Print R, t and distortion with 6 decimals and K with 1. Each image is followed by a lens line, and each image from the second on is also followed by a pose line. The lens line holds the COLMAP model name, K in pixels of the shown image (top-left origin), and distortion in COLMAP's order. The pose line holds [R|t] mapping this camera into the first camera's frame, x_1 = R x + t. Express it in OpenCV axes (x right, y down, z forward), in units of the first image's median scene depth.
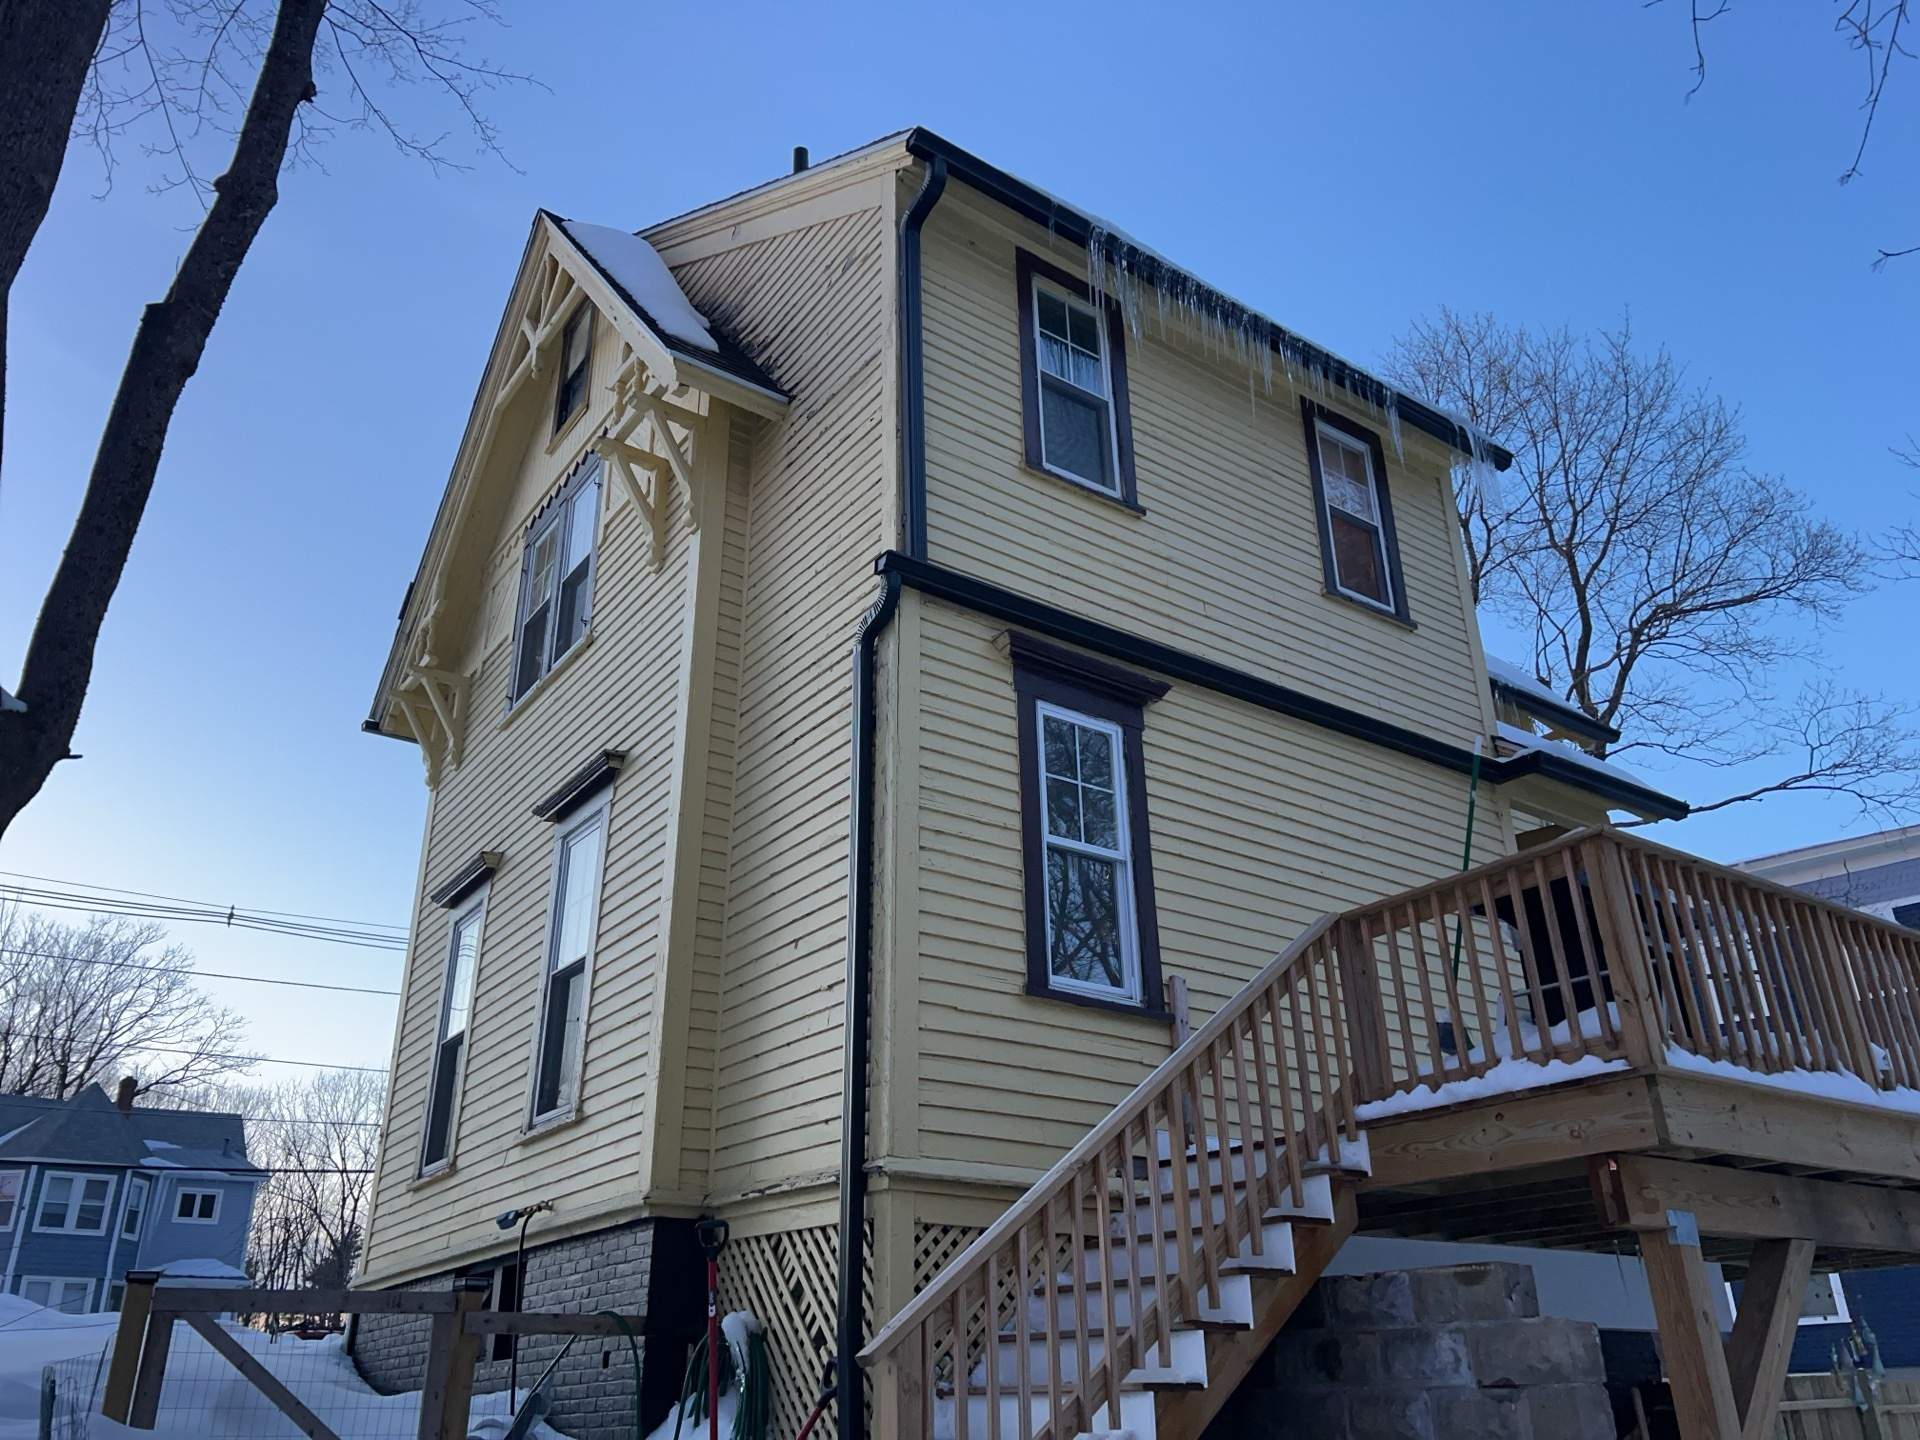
lens RADIAL K [[1425.0, 0, 960.4], [0, 1425.0, 724.5], [0, 0, 1]] dist [0.056023, -0.058101]
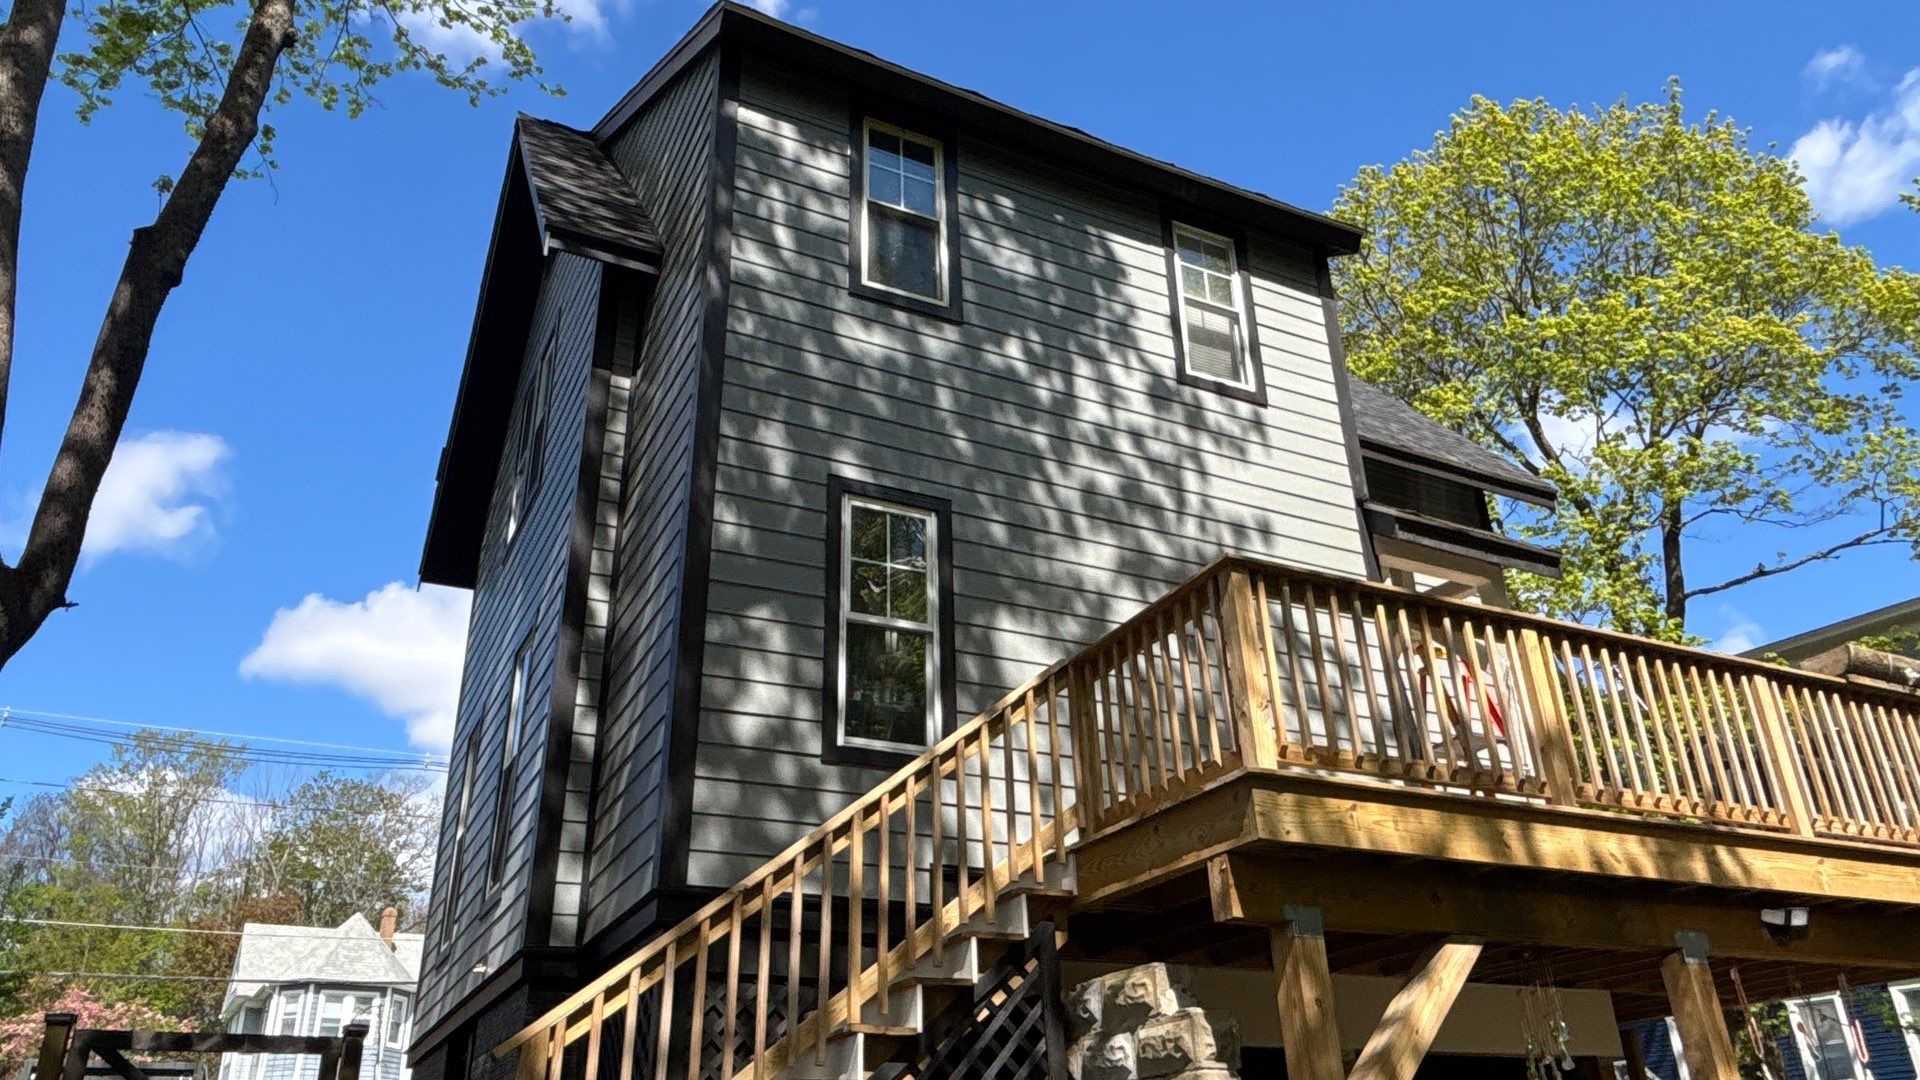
lens RADIAL K [[1333.9, 0, 960.0], [0, 1333.9, 540.0], [0, 0, 1]] dist [0.002161, -0.001026]
pose [[0.988352, -0.077911, -0.130732, 0.241747], [0.075946, 0.996912, -0.019953, 0.041502], [0.131883, 0.009792, 0.991217, -0.013516]]
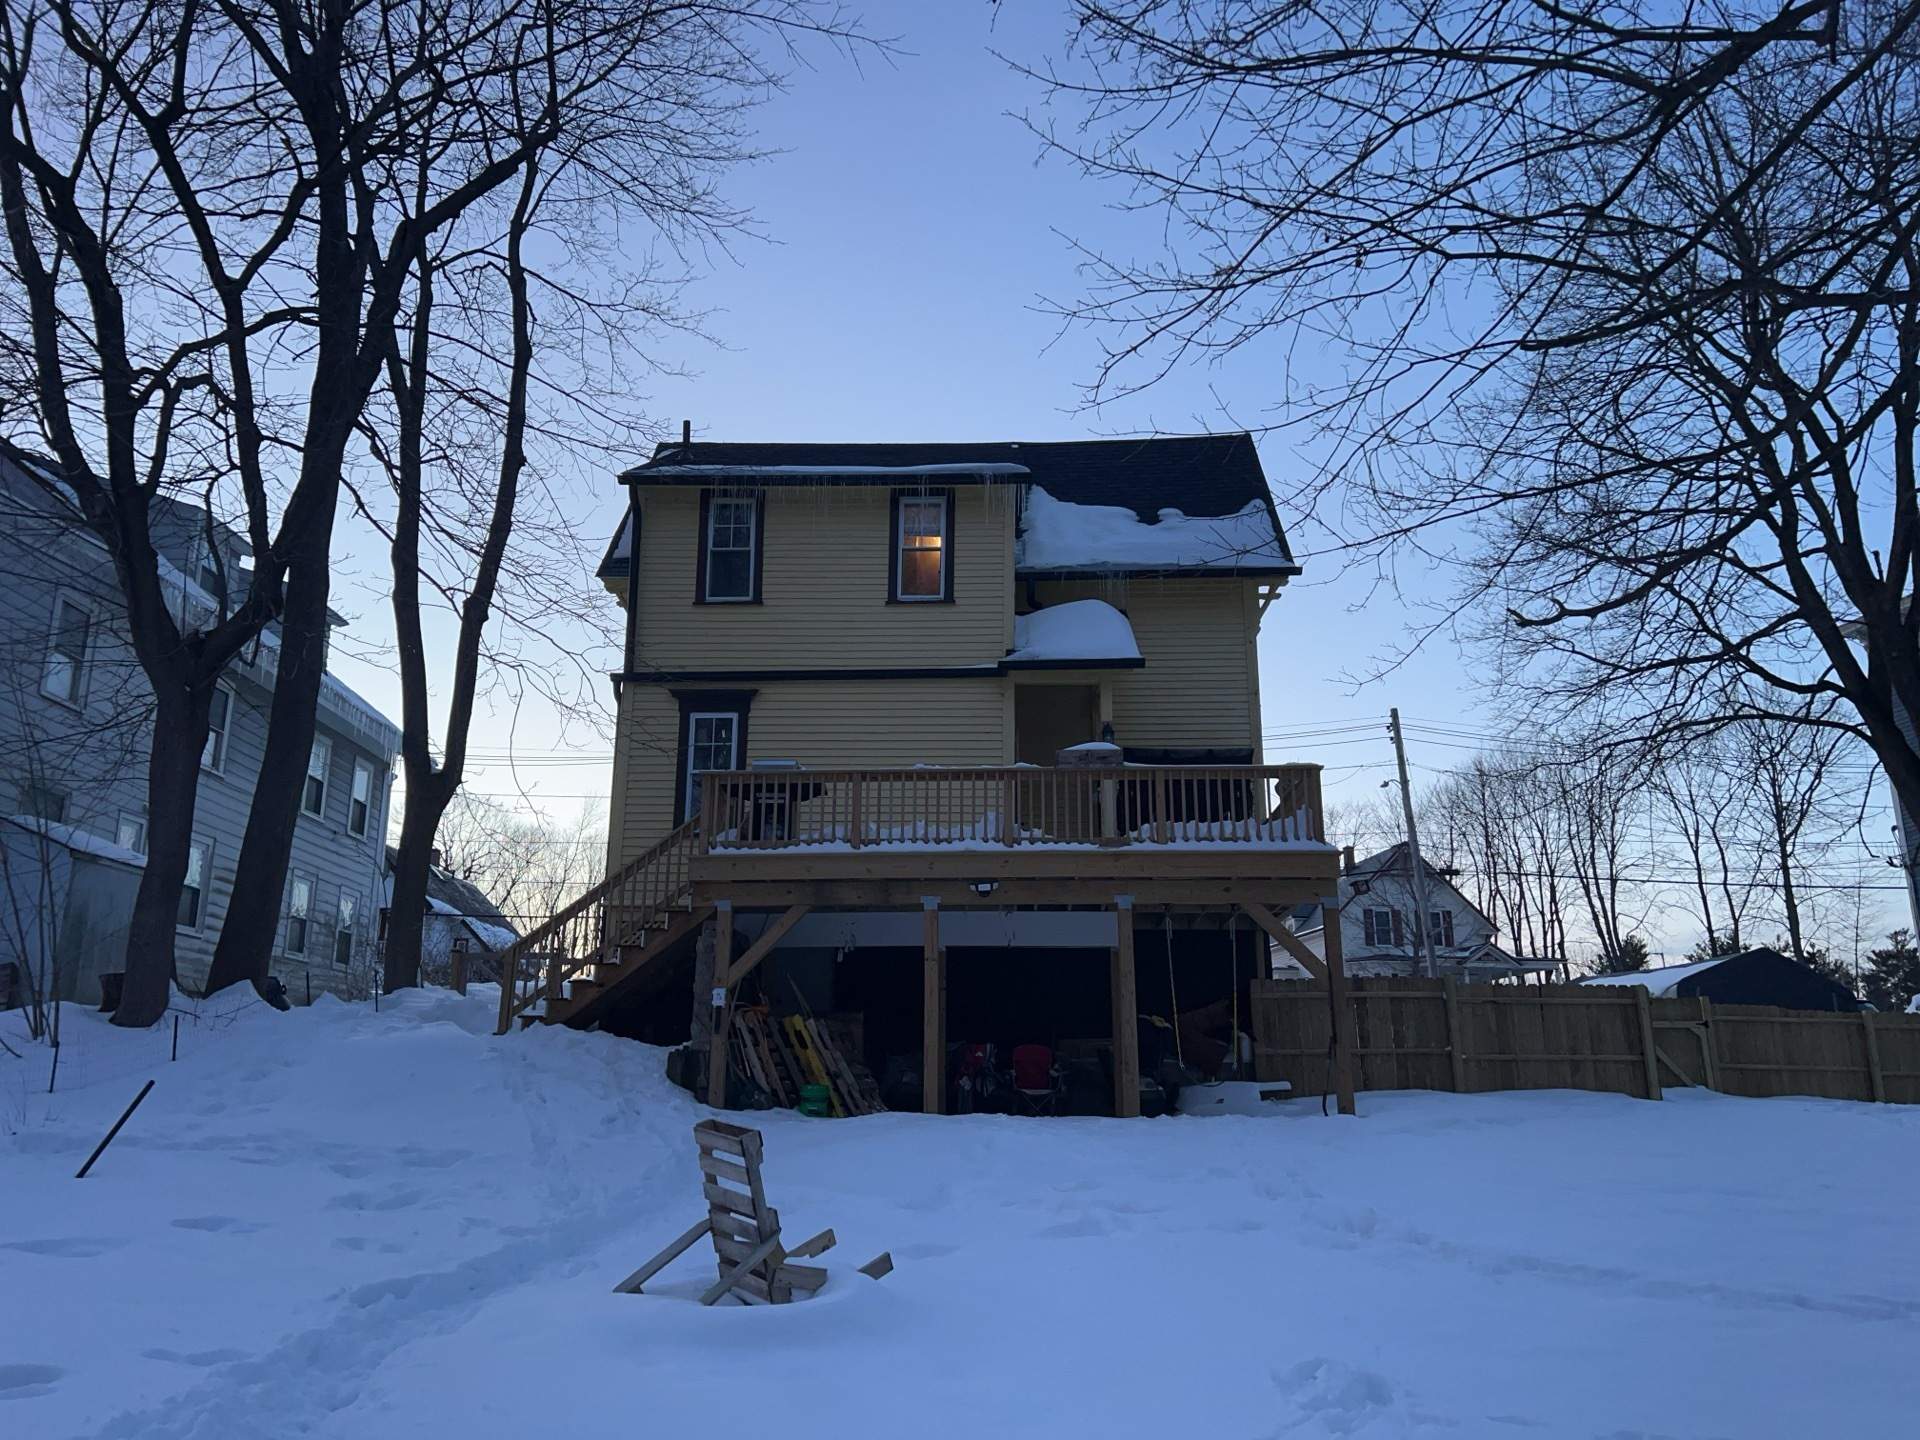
lens RADIAL K [[1424.1, 0, 946.4], [0, 1424.1, 730.0], [0, 0, 1]] dist [0.059447, -0.059651]
pose [[0.794237, -0.151095, -0.588522, 1.539557], [0.246399, 0.965464, 0.084657, -0.074183], [0.555406, -0.212249, 0.804037, -0.593243]]
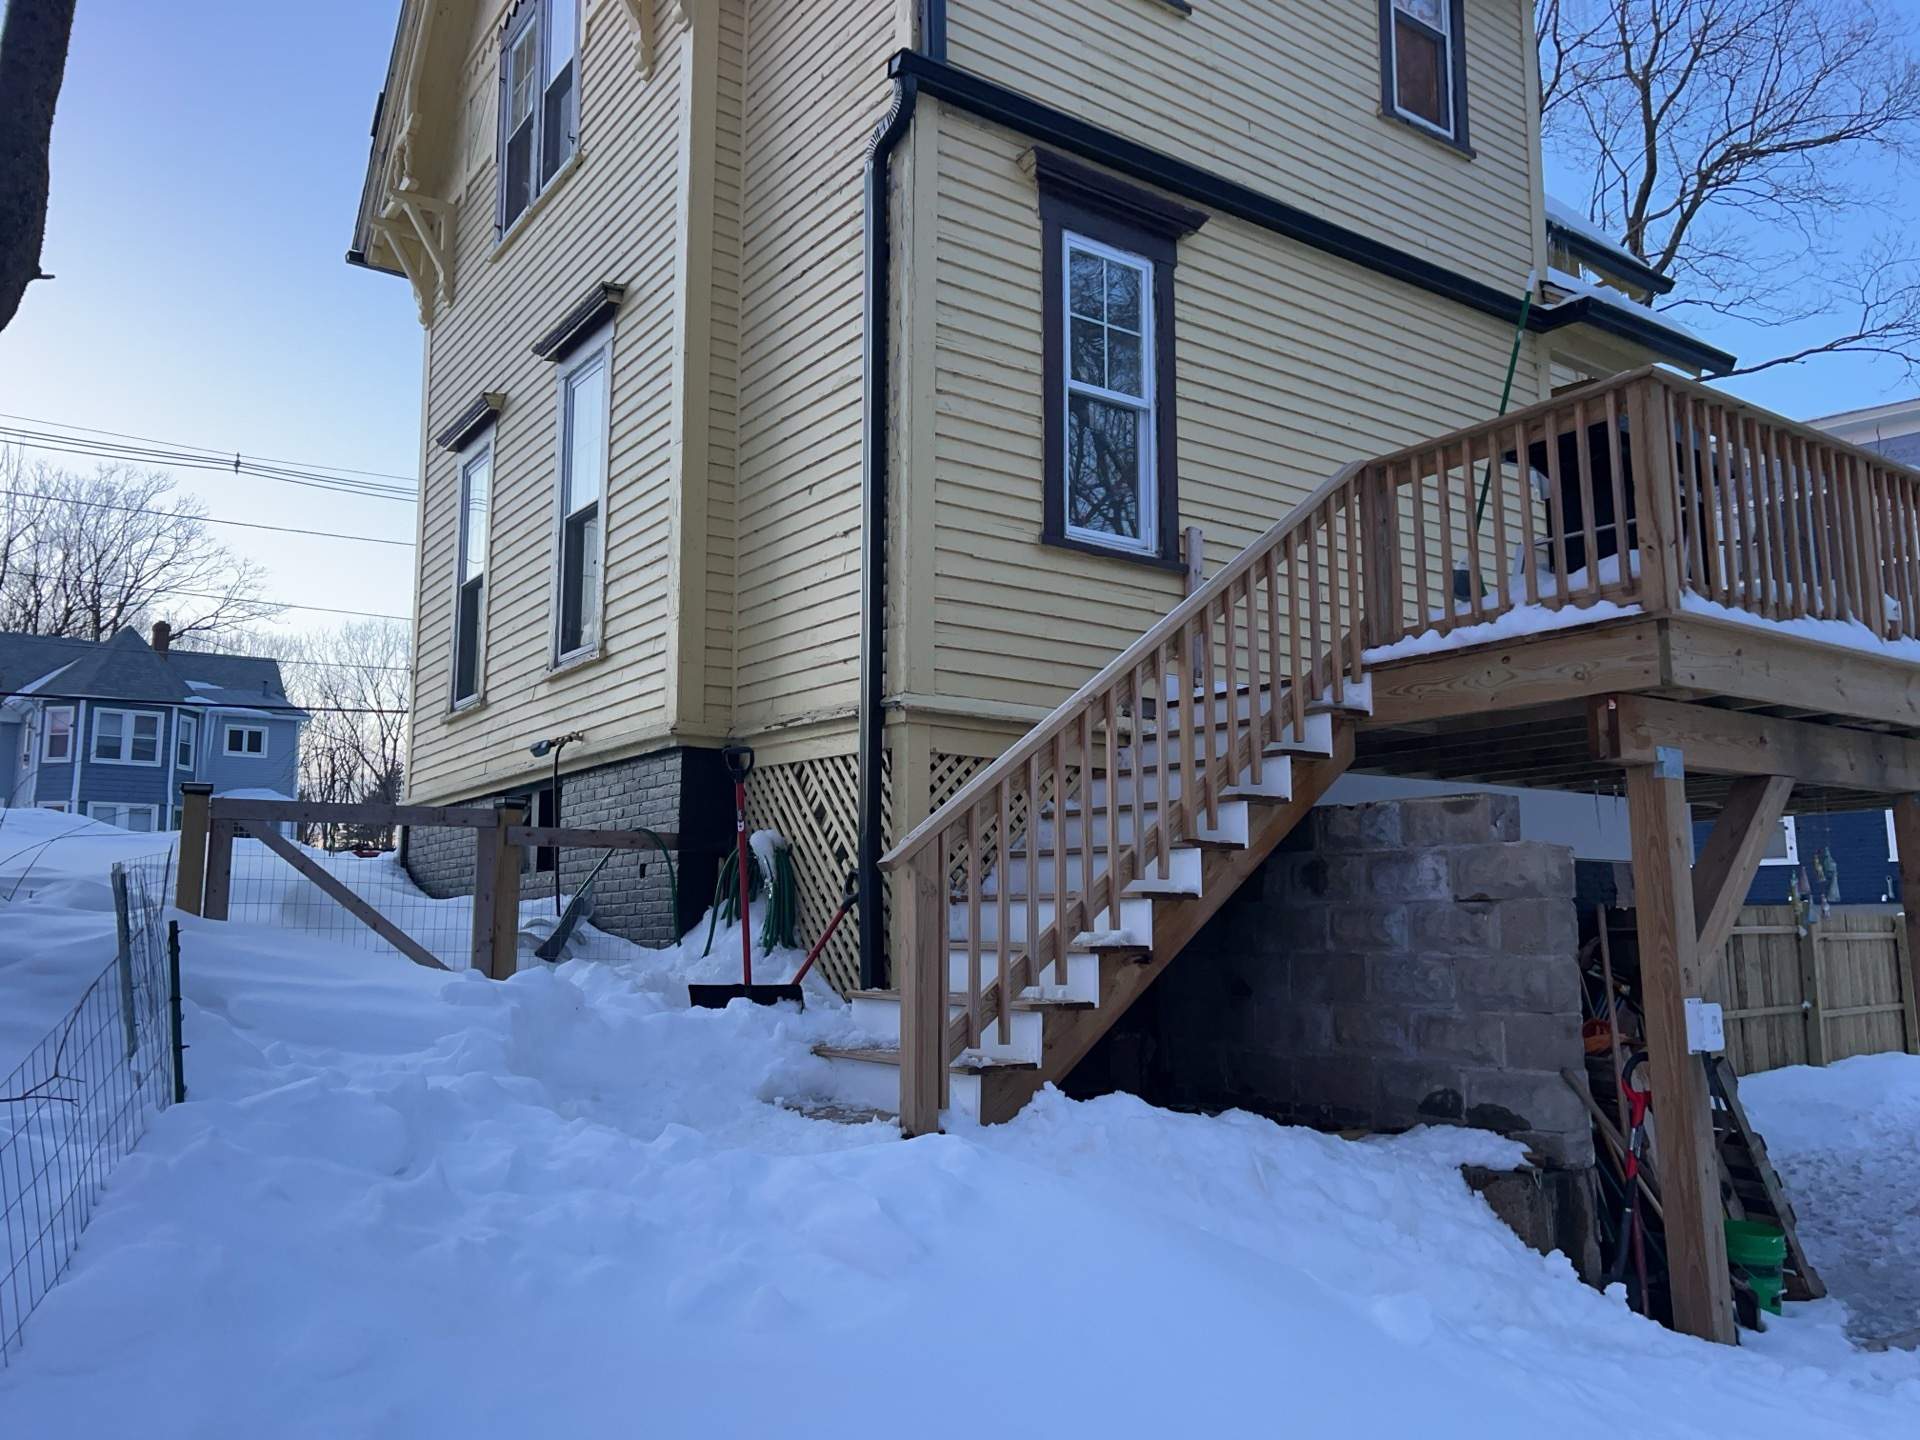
lens RADIAL K [[1425.9, 0, 965.0], [0, 1425.9, 712.8], [0, 0, 1]] dist [0.056154, -0.056274]
pose [[0.999903, 0.013761, -0.002229, -0.003183], [-0.012527, 0.957137, 0.289366, 0.012216], [0.006116, -0.289310, 0.957216, 0.008791]]
